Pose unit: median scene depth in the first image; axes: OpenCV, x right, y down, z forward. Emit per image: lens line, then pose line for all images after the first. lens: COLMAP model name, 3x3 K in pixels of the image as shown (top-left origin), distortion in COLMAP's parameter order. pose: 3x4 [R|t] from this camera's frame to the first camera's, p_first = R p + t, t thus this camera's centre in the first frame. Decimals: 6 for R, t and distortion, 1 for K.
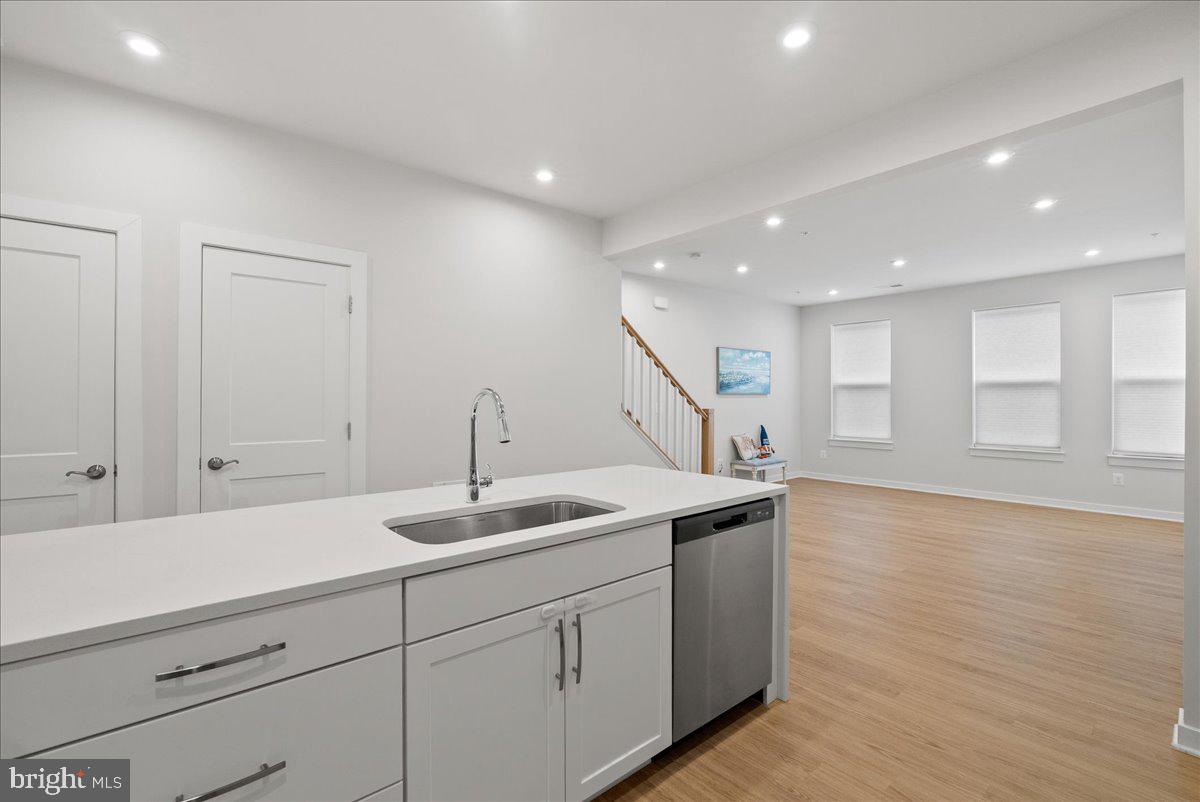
lens RADIAL K [[545.8, 0, 597.0], [0, 545.8, 395.5], [0, 0, 1]] dist [-0.005660, -0.000565]
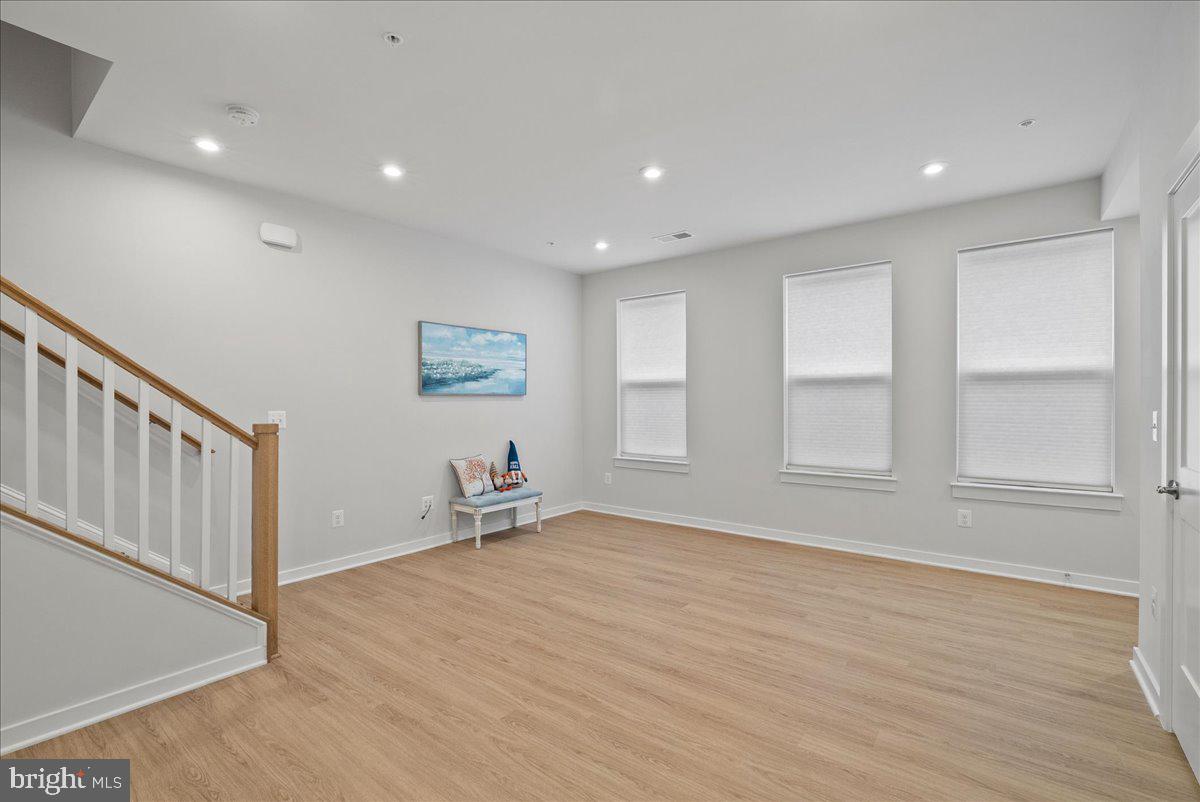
lens RADIAL K [[536.1, 0, 605.1], [0, 536.1, 400.7], [0, 0, 1]] dist [-0.003446, 0.000167]
pose [[0.980132, -0.002840, 0.198328, 0.299477], [0.002004, 0.999988, 0.004416, 0.001343], [-0.198338, -0.003930, 0.980126, 0.336075]]
